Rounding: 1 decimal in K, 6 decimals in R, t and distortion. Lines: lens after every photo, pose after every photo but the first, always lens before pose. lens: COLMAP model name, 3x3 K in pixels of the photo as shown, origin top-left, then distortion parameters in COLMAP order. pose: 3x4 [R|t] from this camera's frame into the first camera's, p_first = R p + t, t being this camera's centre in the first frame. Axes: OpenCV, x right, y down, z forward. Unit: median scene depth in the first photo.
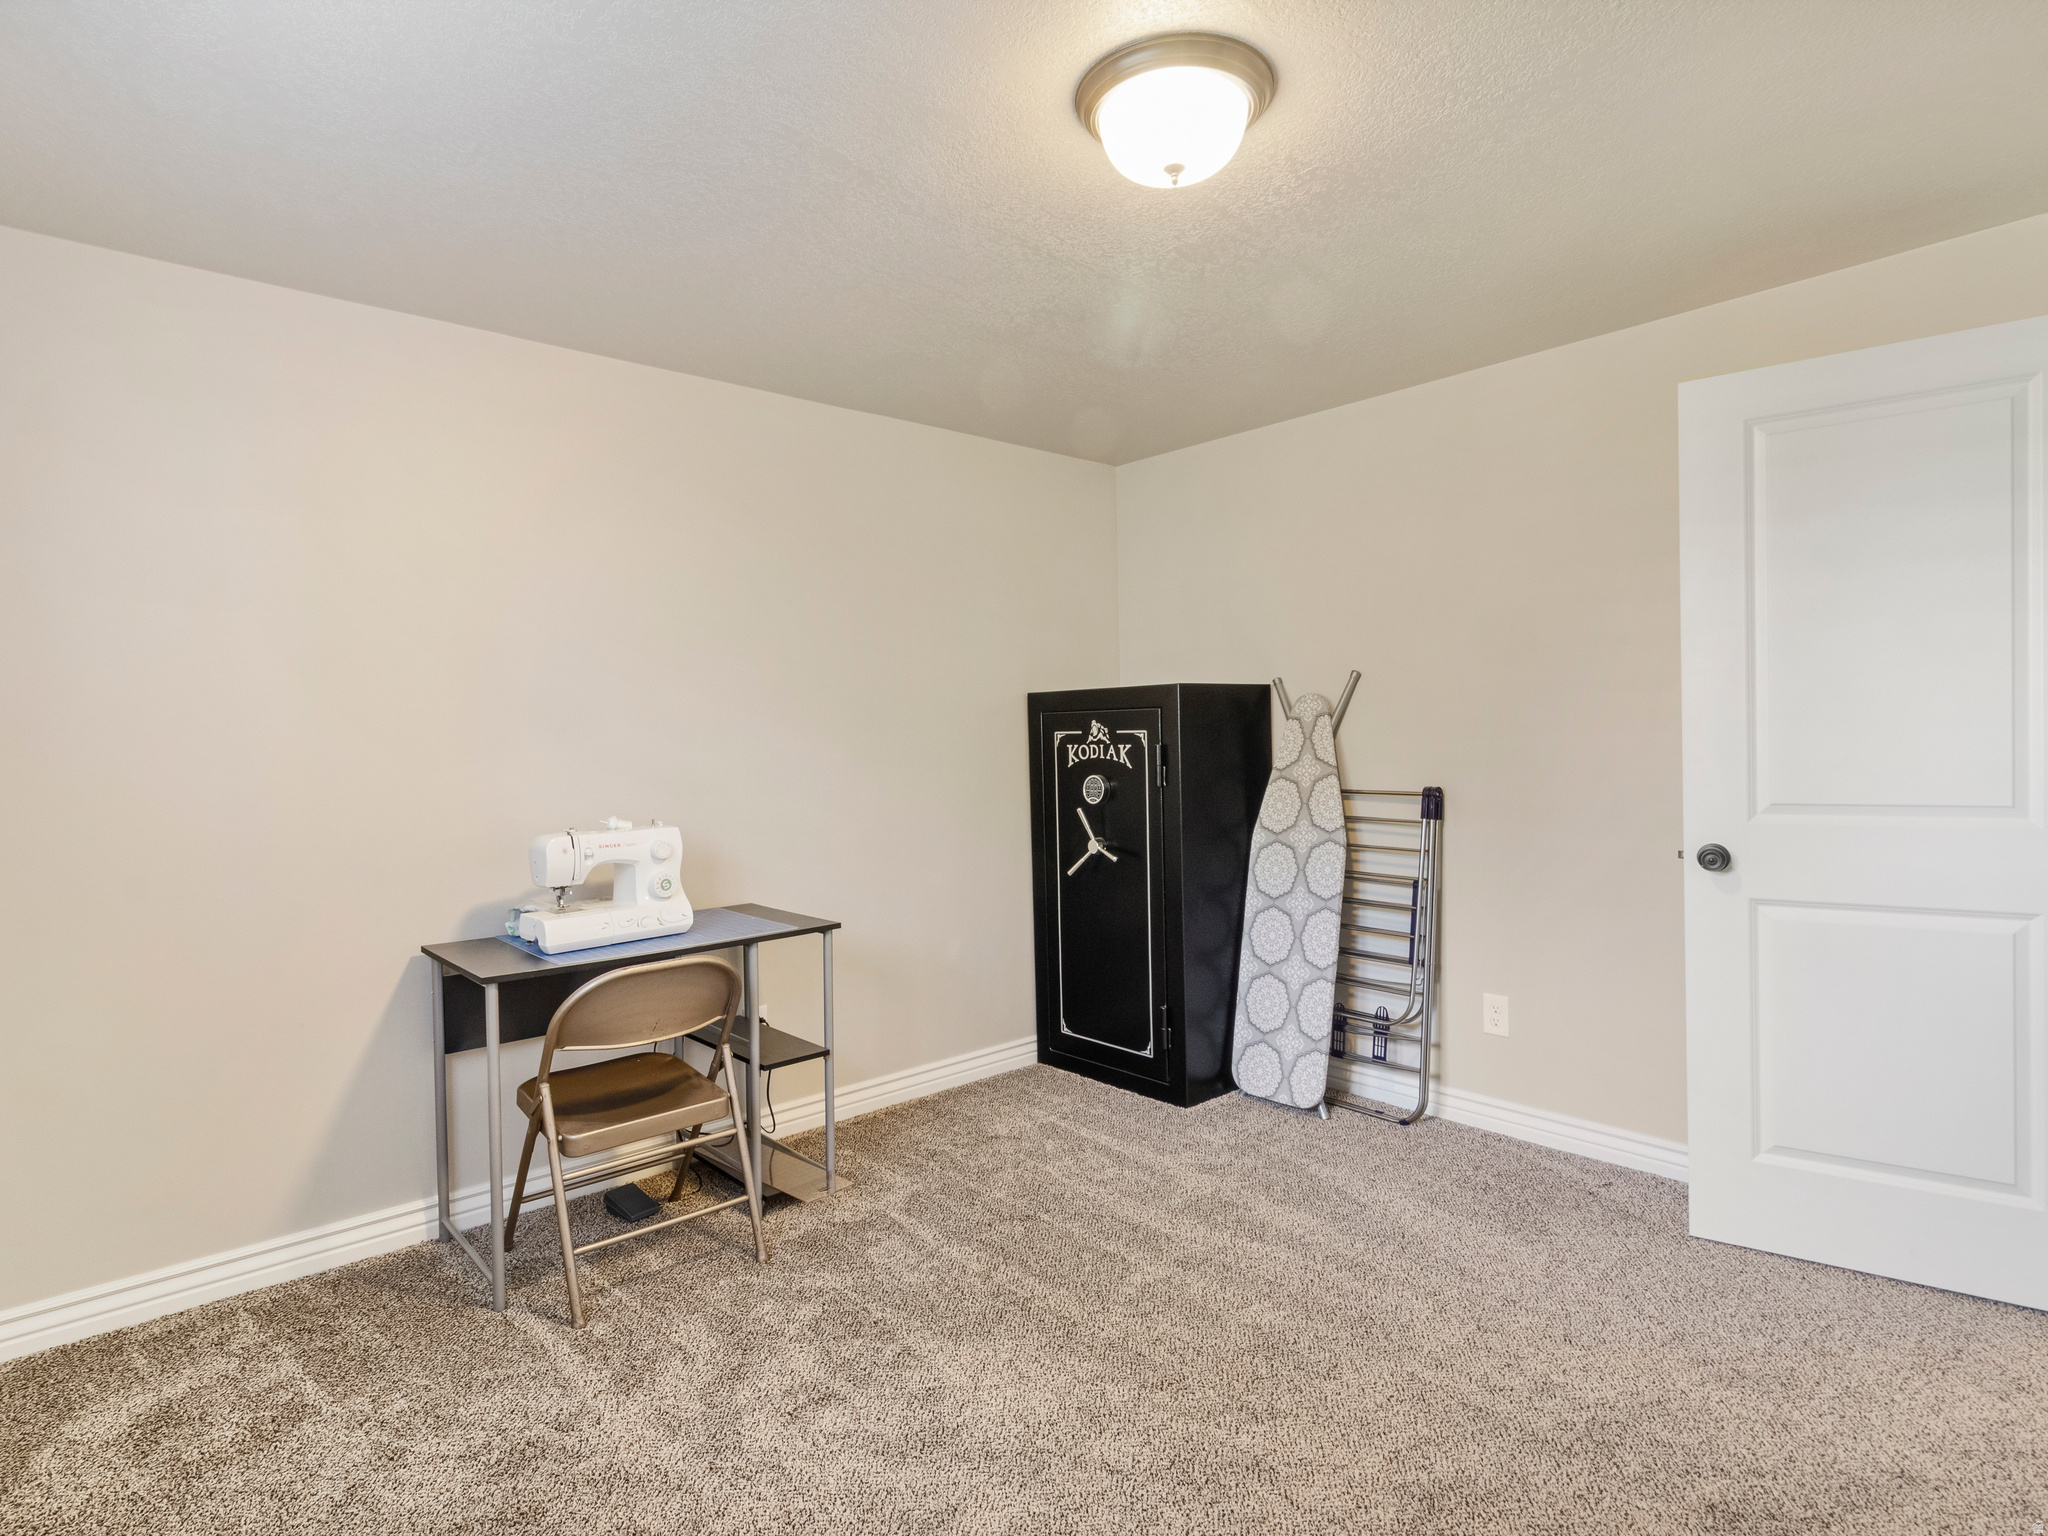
lens RADIAL K [[1078.9, 0, 1023.8], [0, 1078.9, 757.0], [0, 0, 1]] dist [0.003434, 0.002480]
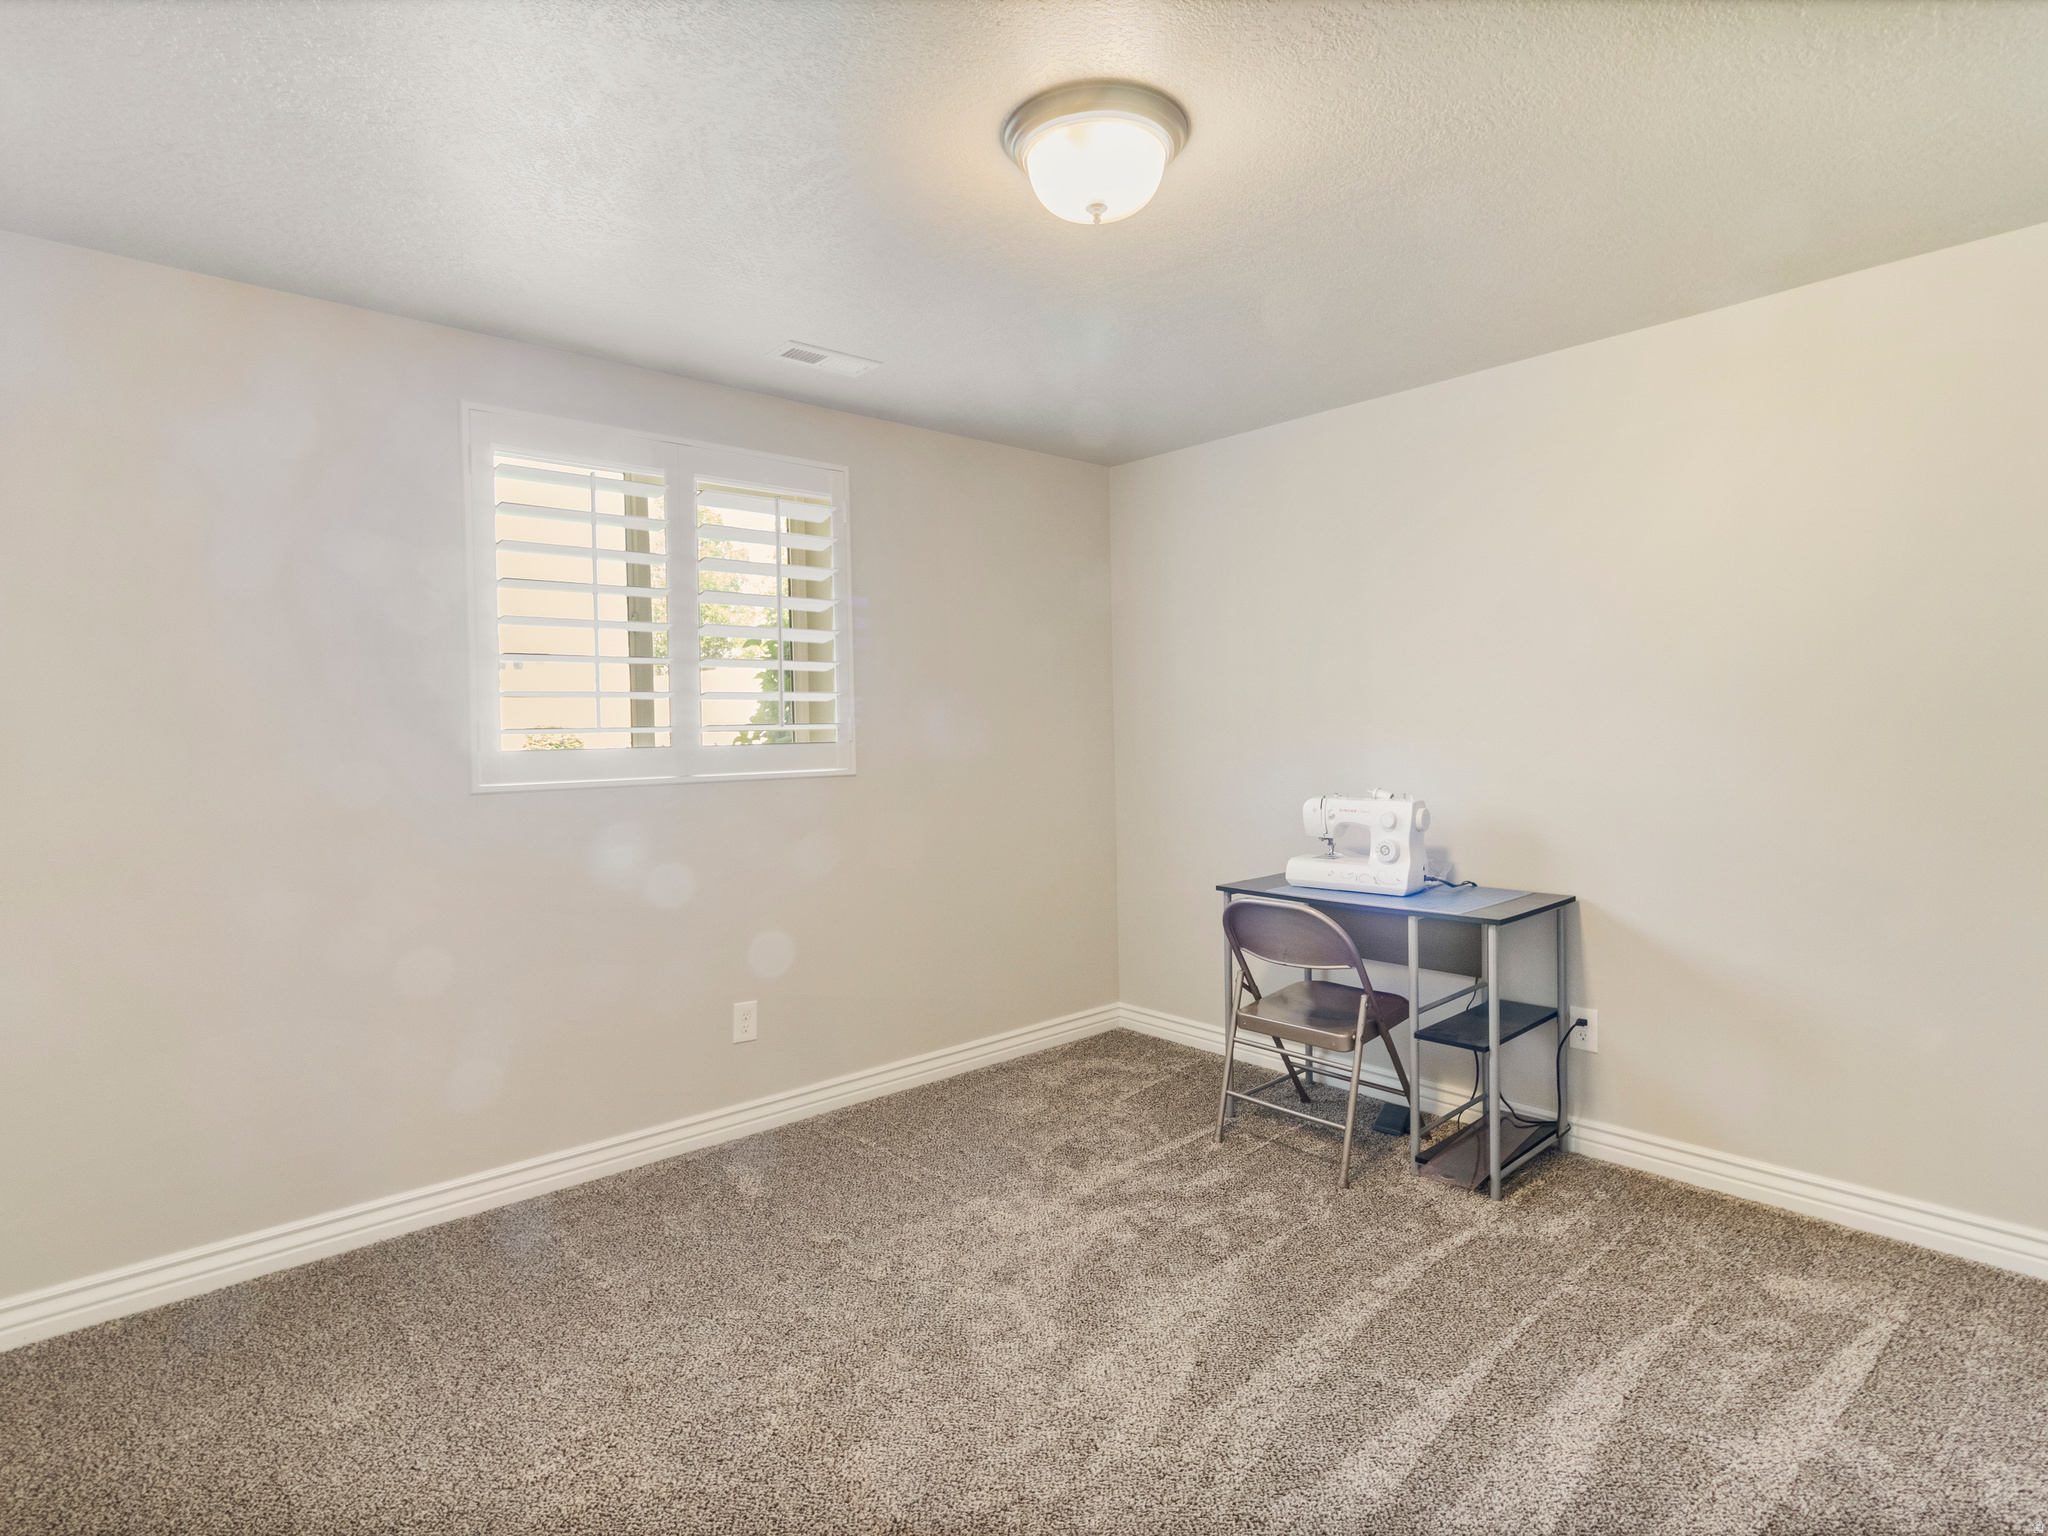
lens RADIAL K [[1078.9, 0, 1023.8], [0, 1078.9, 757.0], [0, 0, 1]] dist [0.003434, 0.002480]
pose [[-0.020940, 0.038516, -0.999039, 0.857285], [0.006391, 0.999242, 0.038390, -0.027180], [0.999760, -0.005581, -0.021170, 0.678674]]
